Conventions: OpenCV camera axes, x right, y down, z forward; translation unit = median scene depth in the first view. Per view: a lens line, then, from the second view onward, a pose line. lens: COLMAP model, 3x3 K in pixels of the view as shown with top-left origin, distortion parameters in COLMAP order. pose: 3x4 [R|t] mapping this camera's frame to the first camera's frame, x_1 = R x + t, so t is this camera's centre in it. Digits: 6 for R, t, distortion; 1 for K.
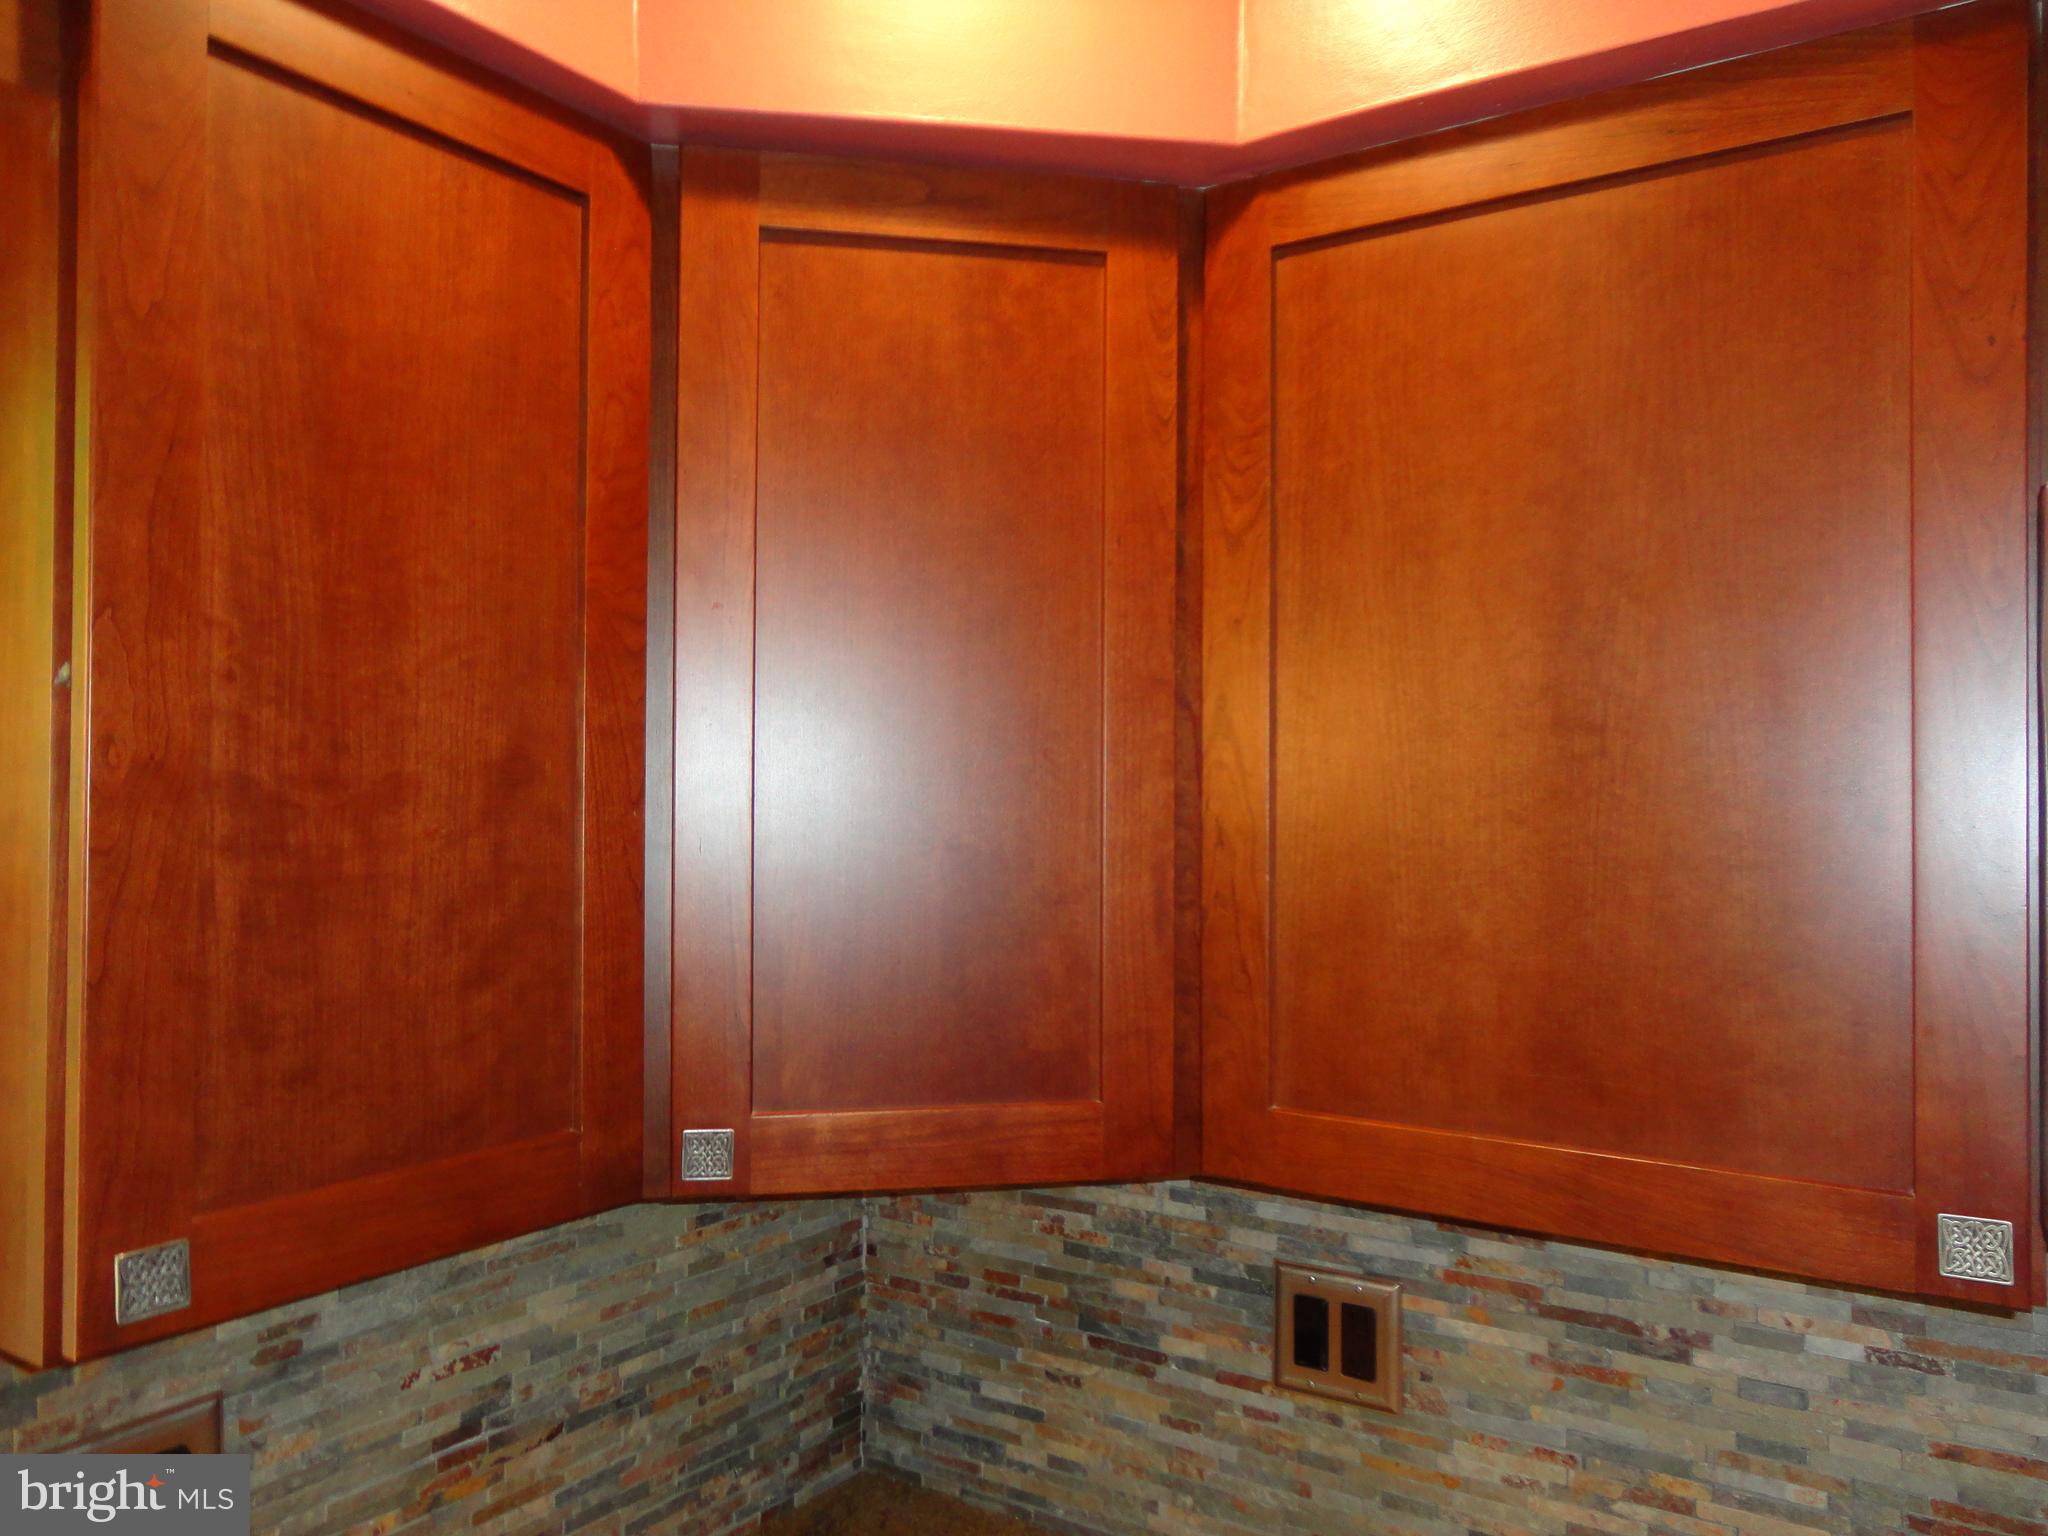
lens RADIAL K [[1521.1, 0, 1023.3], [0, 1521.1, 769.7], [0, 0, 1]] dist [-0.032935, -0.000419]
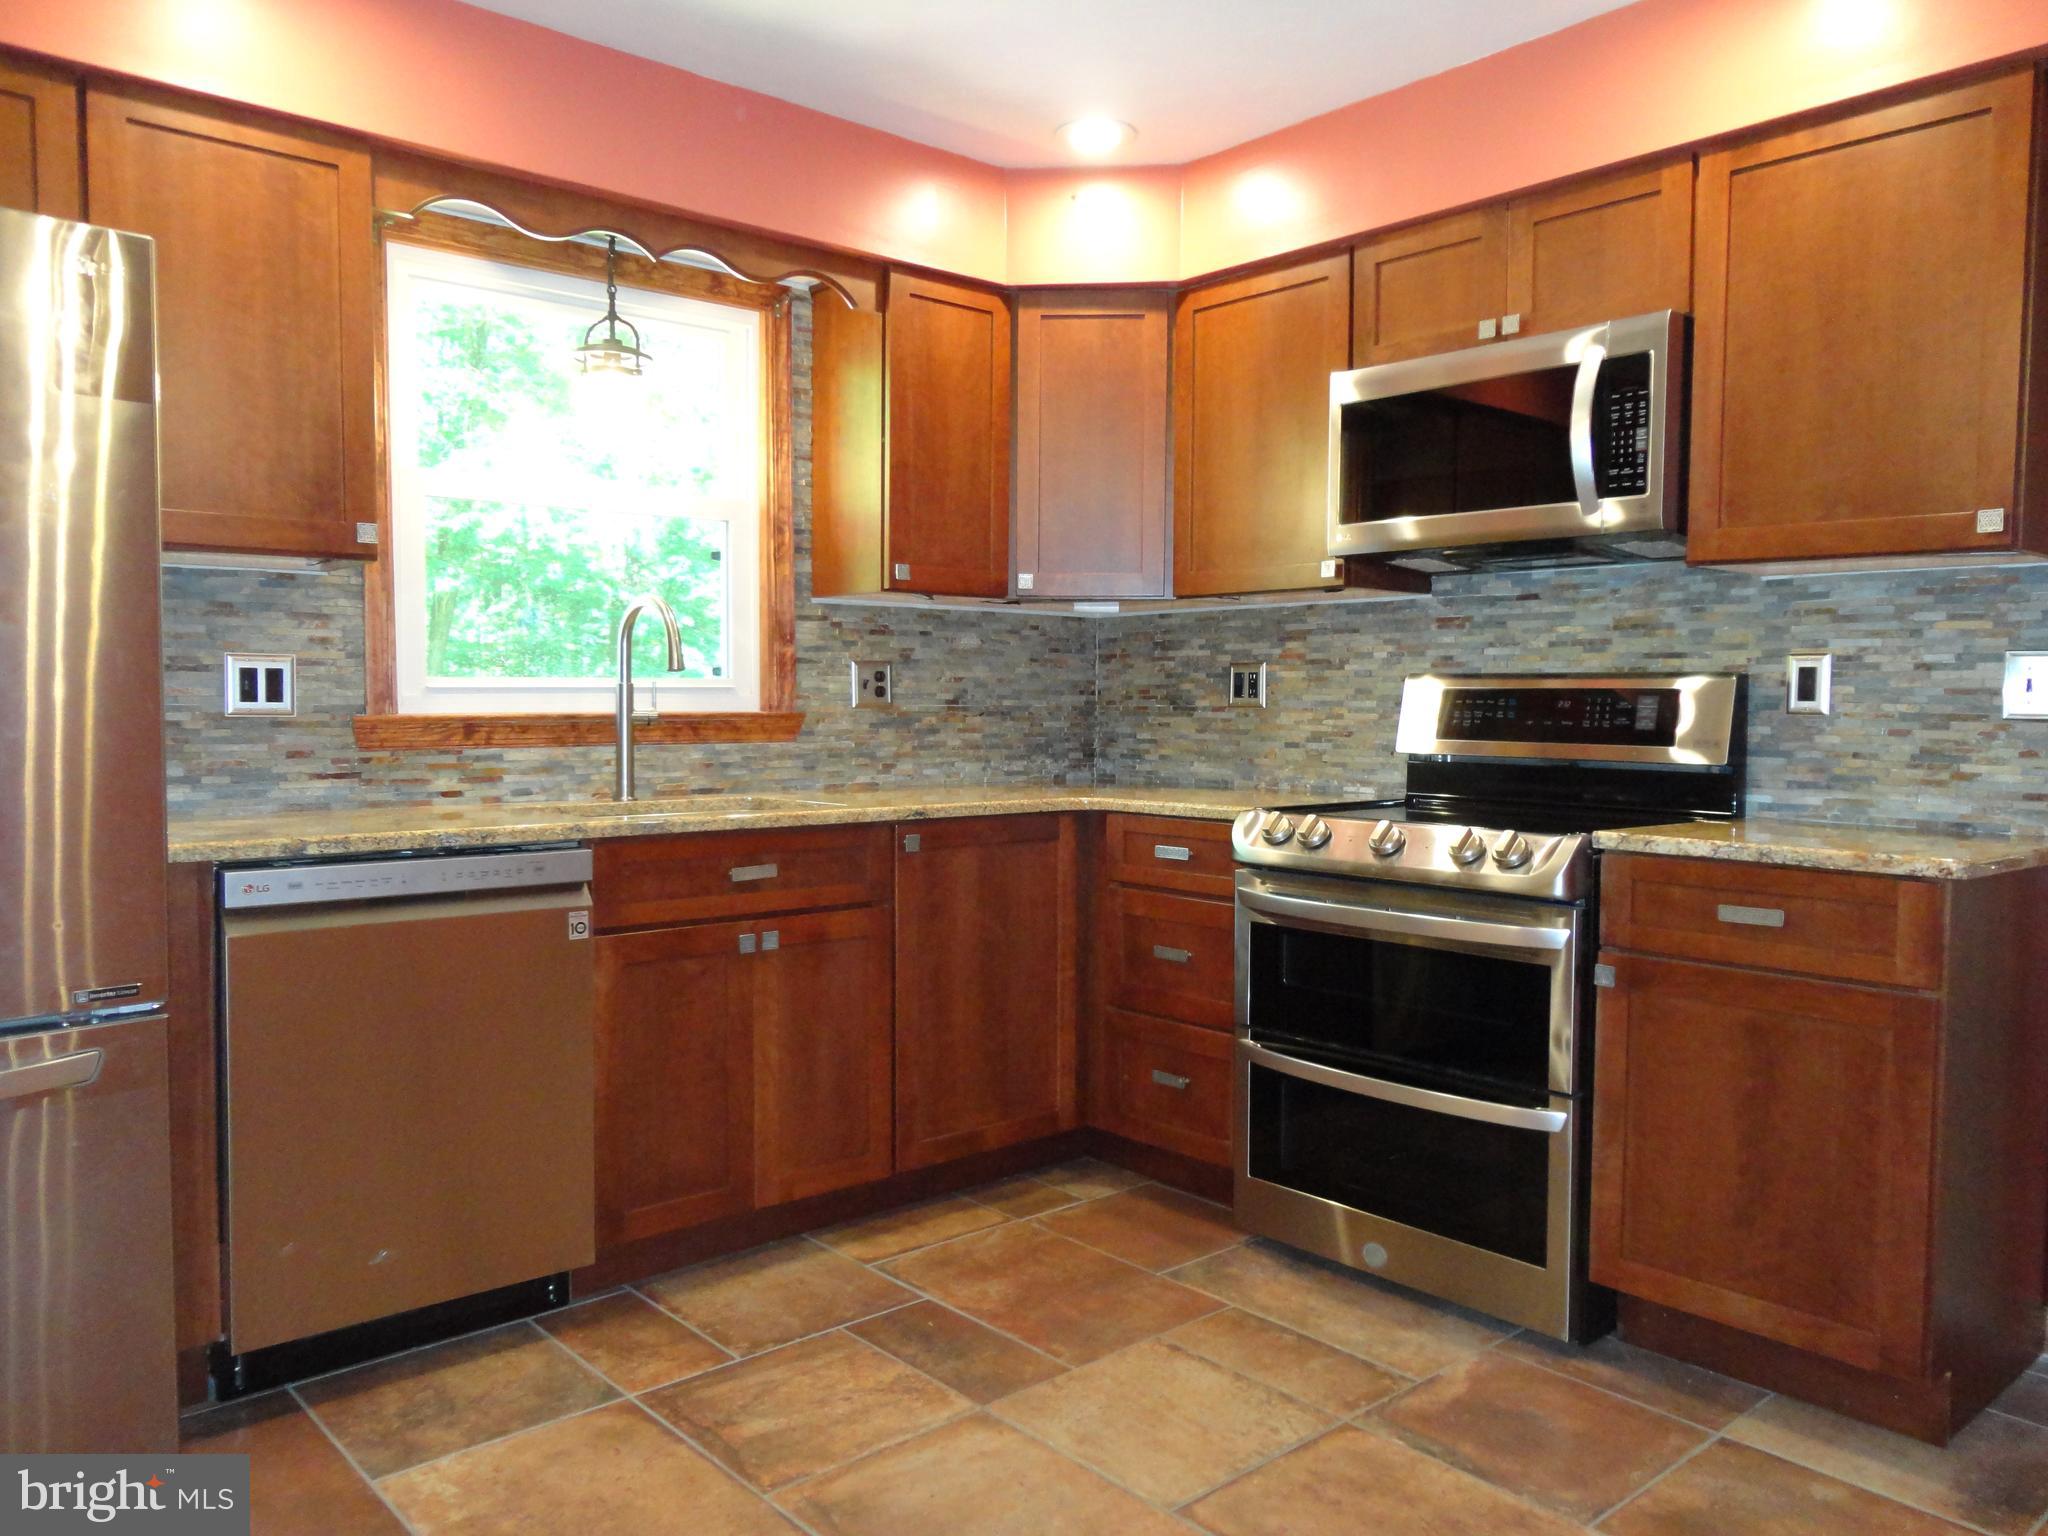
lens RADIAL K [[1521.1, 0, 1024.6], [0, 1521.1, 769.5], [0, 0, 1]] dist [-0.032935, -0.000419]
pose [[0.968557, 0.012951, -0.248456, 0.511467], [0.001042, 0.998424, 0.056107, 0.372055], [0.248791, -0.054602, 0.967017, -1.861059]]
